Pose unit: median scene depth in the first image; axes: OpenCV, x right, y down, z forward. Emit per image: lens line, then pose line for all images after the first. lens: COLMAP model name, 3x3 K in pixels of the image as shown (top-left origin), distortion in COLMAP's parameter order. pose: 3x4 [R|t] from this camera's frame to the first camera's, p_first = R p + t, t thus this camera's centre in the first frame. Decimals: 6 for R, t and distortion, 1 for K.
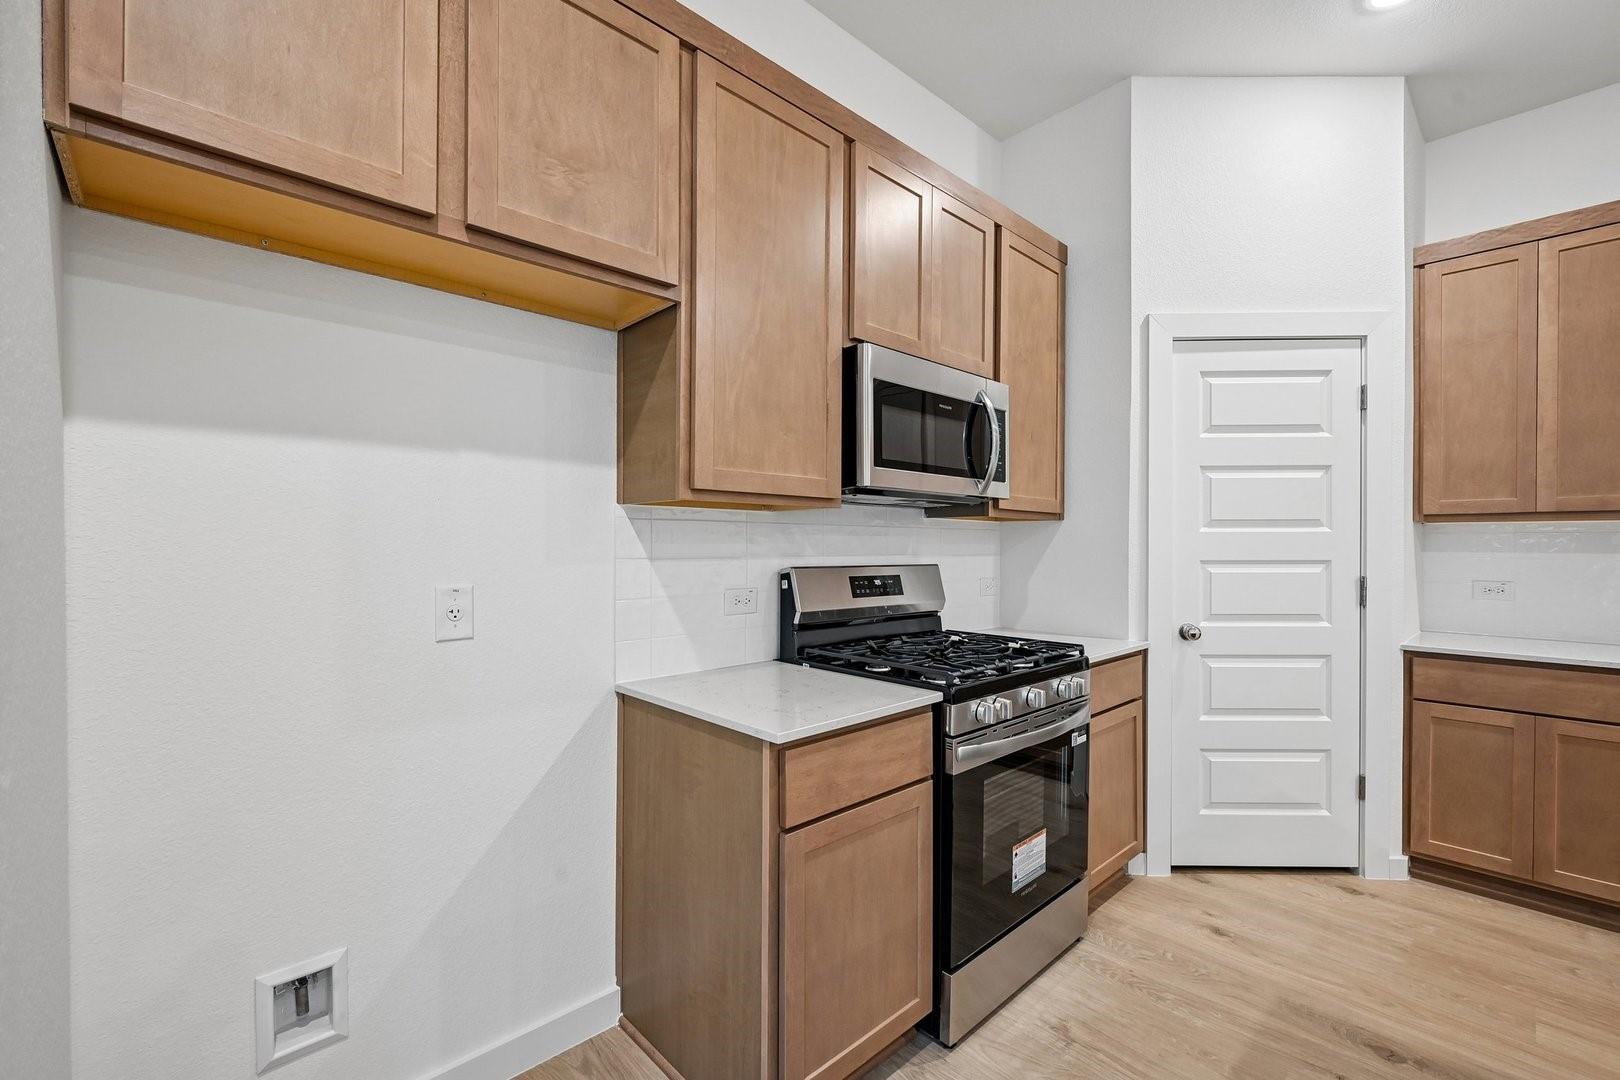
lens RADIAL K [[684.2, 0, 808.7], [0, 684.2, 546.2], [0, 0, 1]] dist [-0.001638, -0.000234]
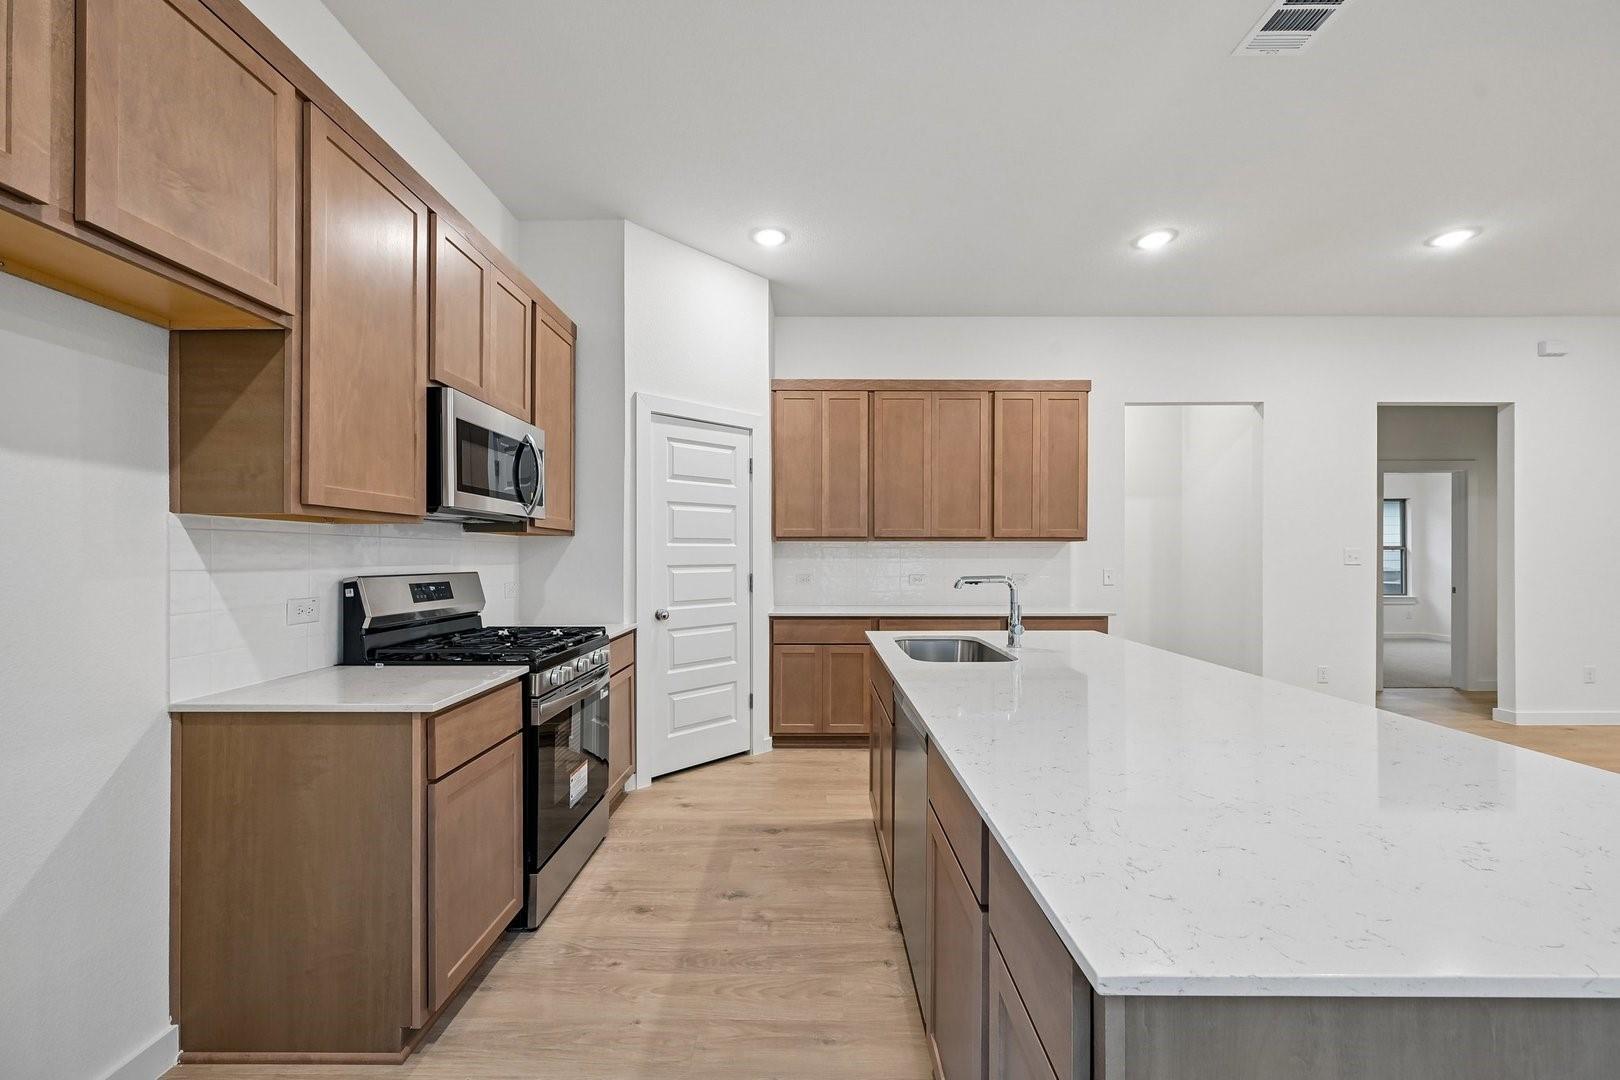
lens RADIAL K [[637.5, 0, 809.3], [0, 637.5, 553.5], [0, 0, 1]] dist [-0.000265, 0.000095]
pose [[0.686960, -0.001344, 0.726694, -0.241883], [0.004654, 0.999986, -0.002549, 0.000346], [-0.726681, 0.005133, 0.686956, -0.185534]]
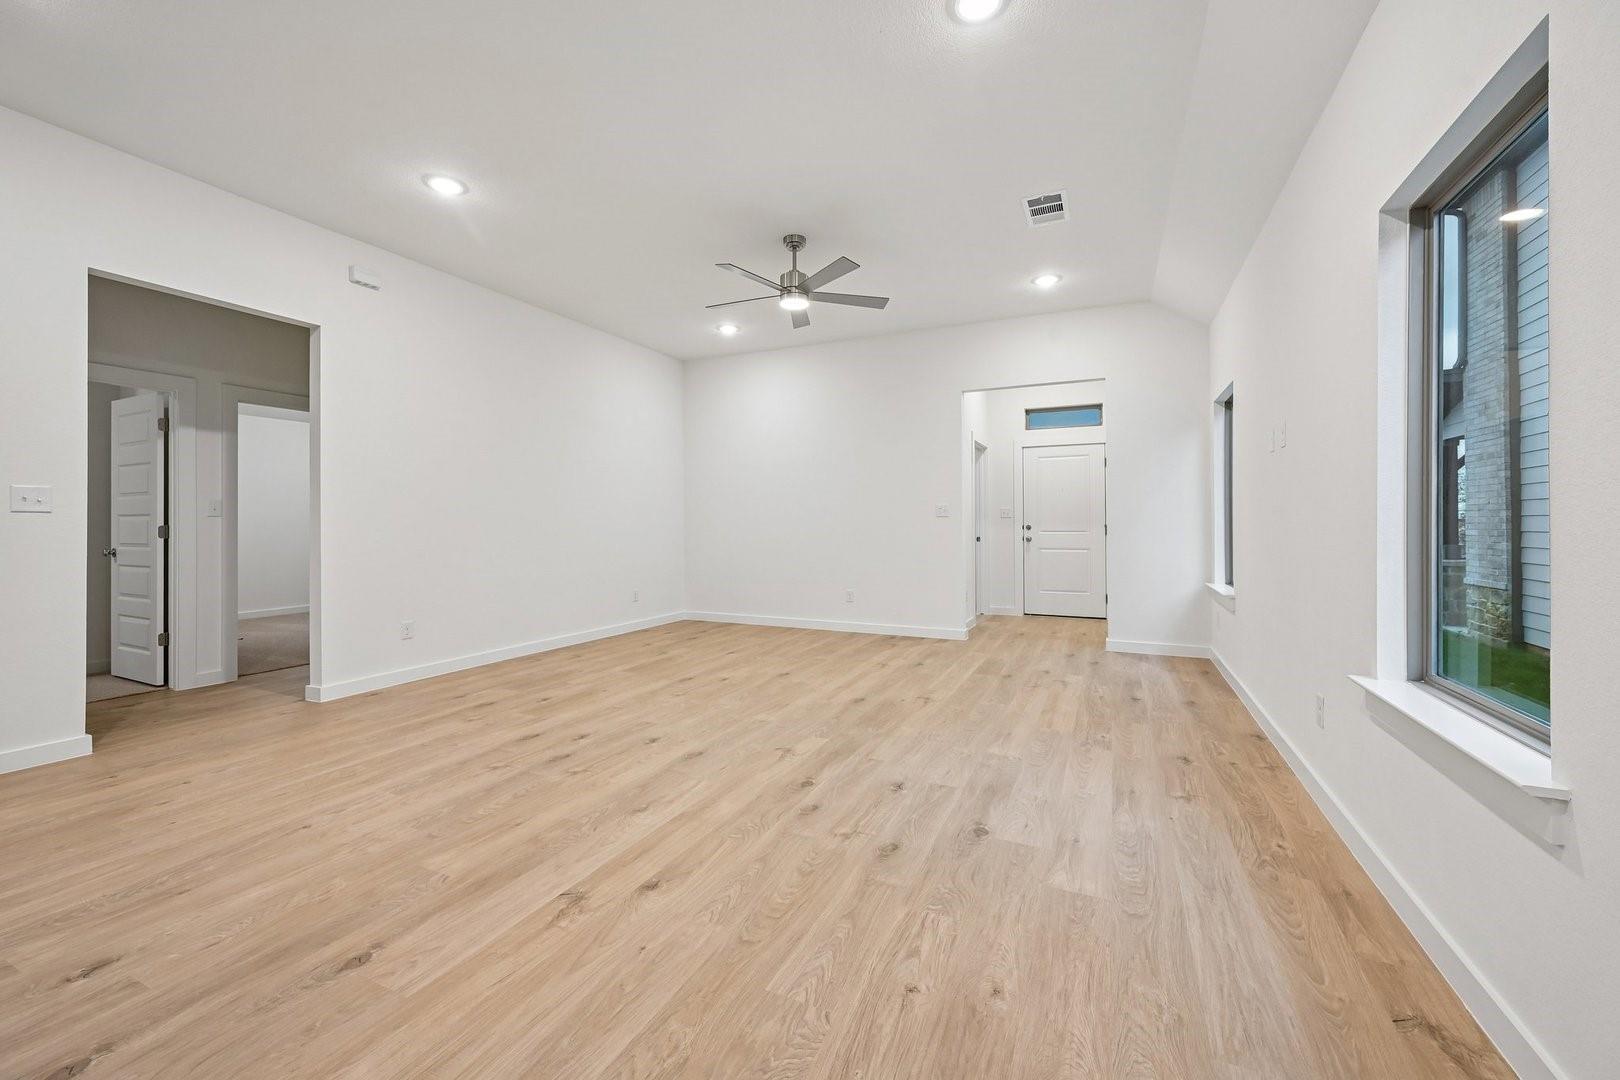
lens RADIAL K [[632.8, 0, 804.6], [0, 632.8, 521.2], [0, 0, 1]] dist [-0.000964, -0.000020]
pose [[-0.359585, 0.002419, 0.933109, 0.677420], [0.004490, 0.999990, -0.000862, 0.066792], [-0.933102, 0.003880, -0.359592, -1.032897]]
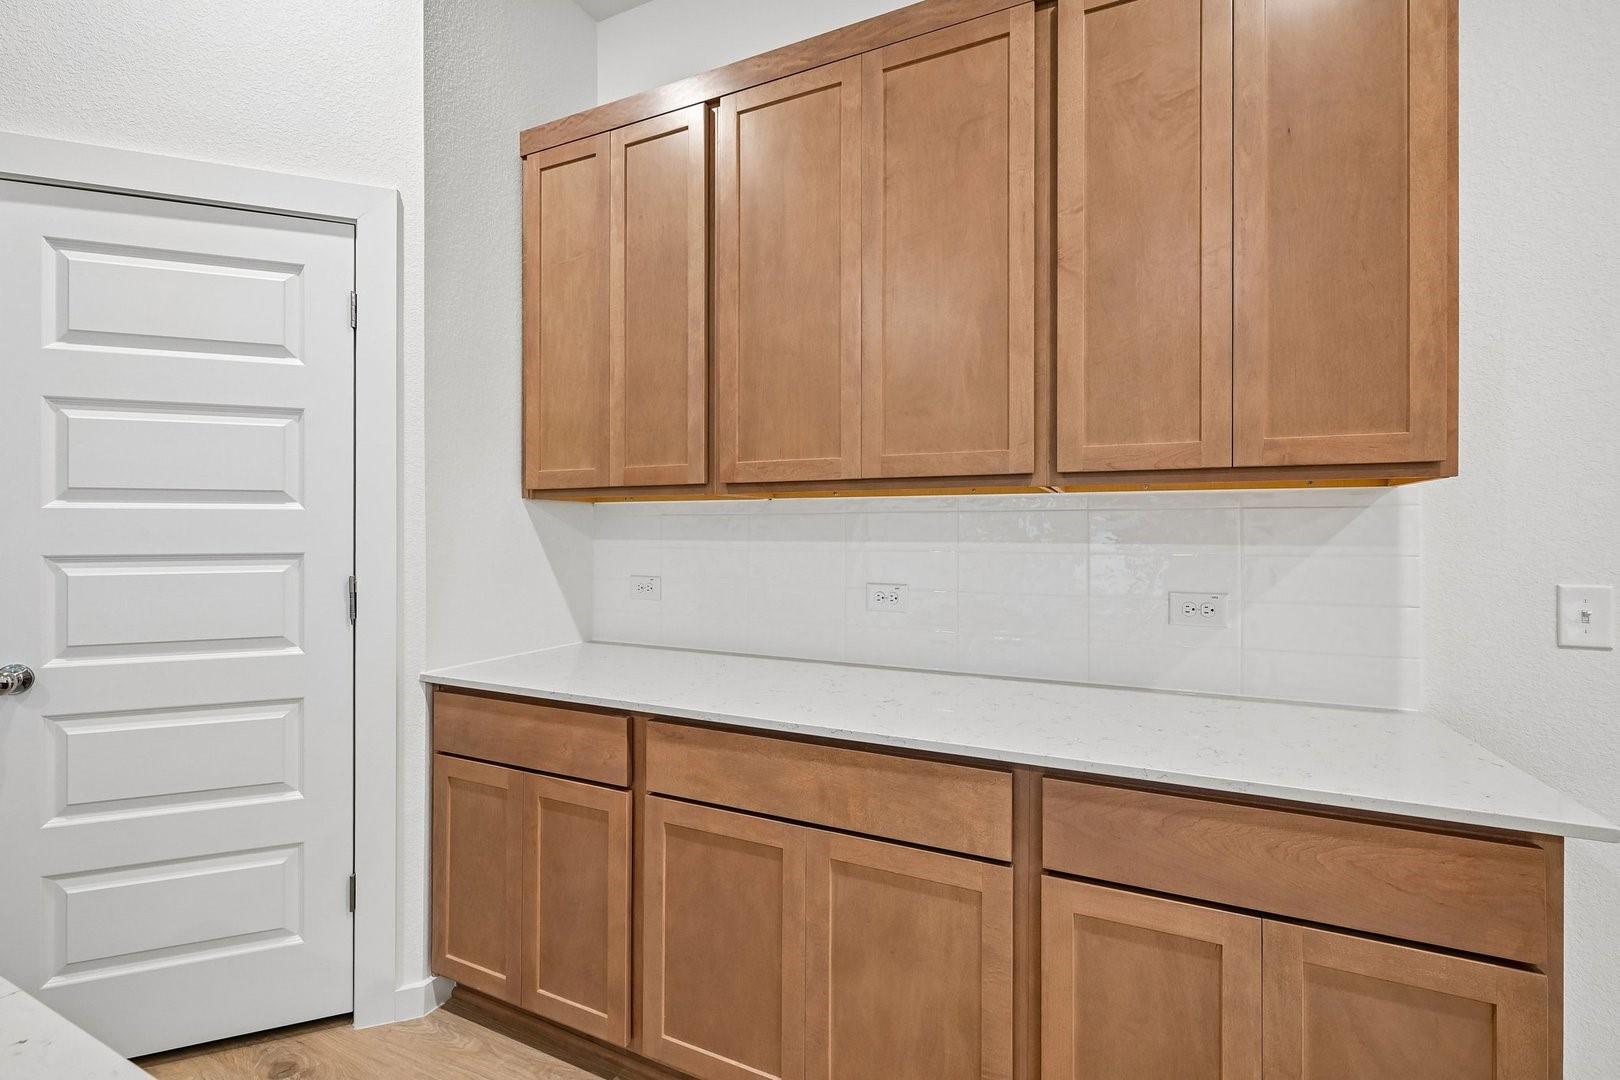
lens RADIAL K [[688.1, 0, 809.3], [0, 688.1, 528.2], [0, 0, 1]] dist [-0.000132, 0.000003]
pose [[0.927654, 0.000776, 0.373441, 1.086795], [0.002751, 0.999957, -0.008909, 0.004034], [-0.373431, 0.009292, 0.927611, 0.228593]]
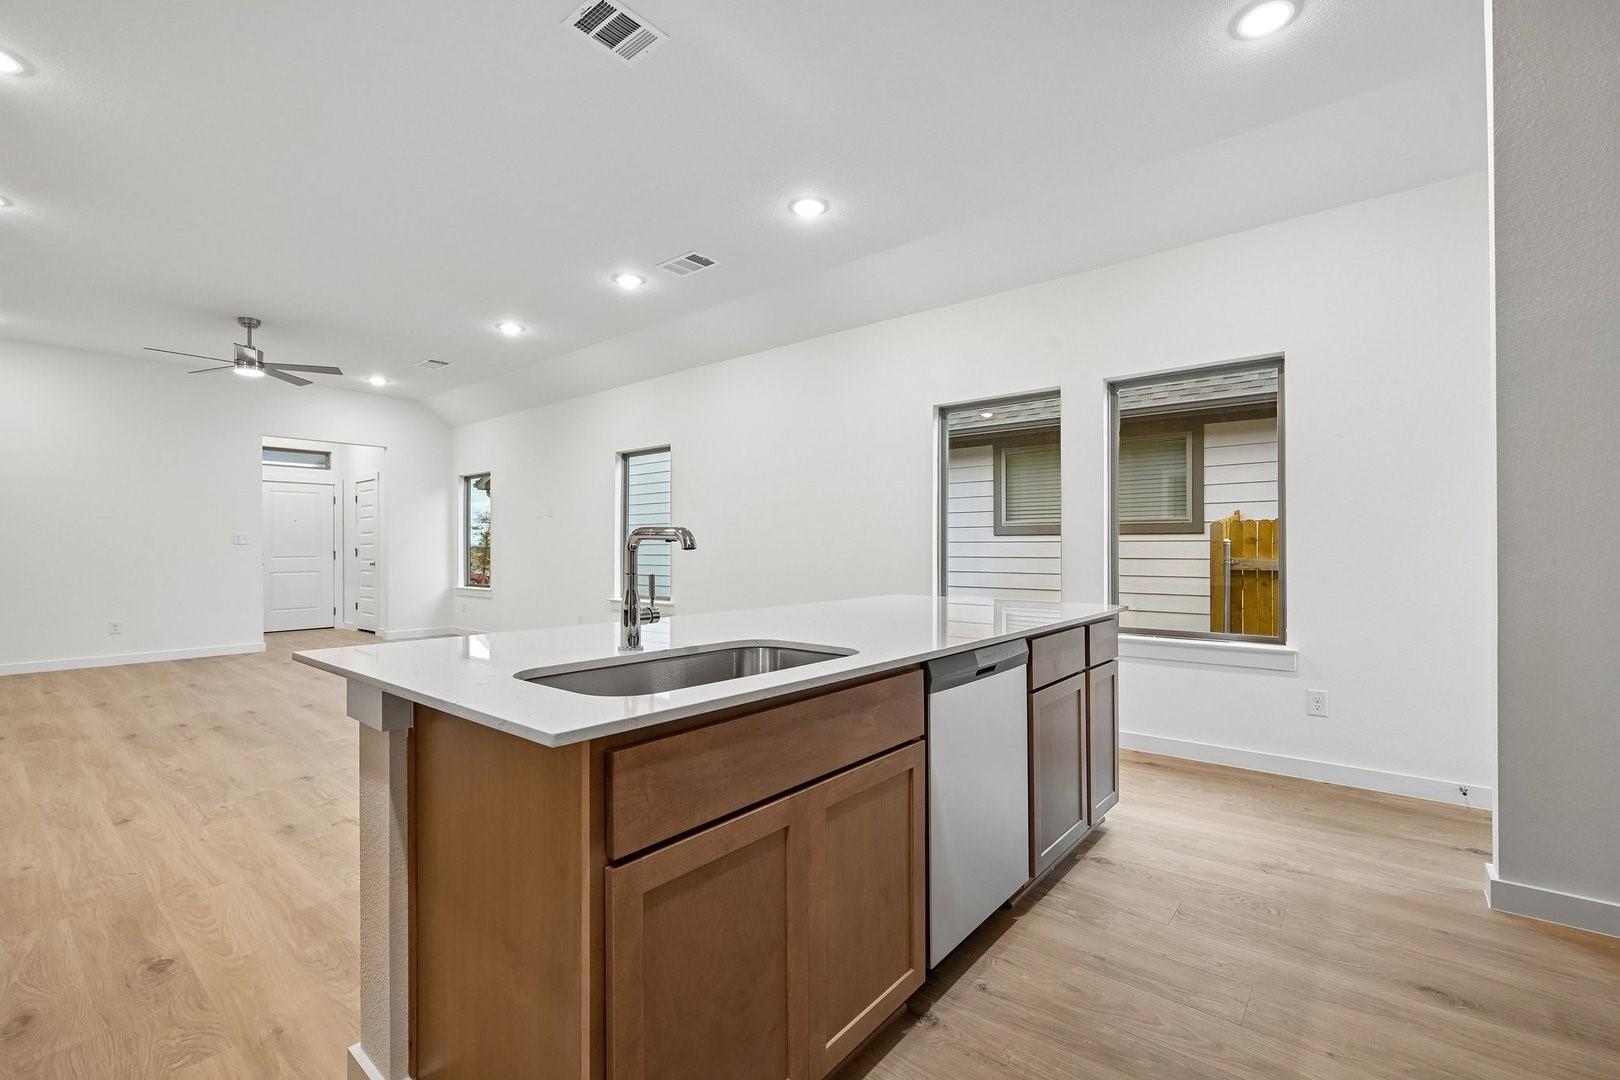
lens RADIAL K [[706.0, 0, 807.9], [0, 706.0, 548.9], [0, 0, 1]] dist [0.000116, -0.000089]
pose [[-0.991993, -0.000564, -0.126295, 0.730911], [-0.001016, 0.999993, 0.003514, 0.057247], [0.126292, 0.003614, -0.991987, 1.064695]]
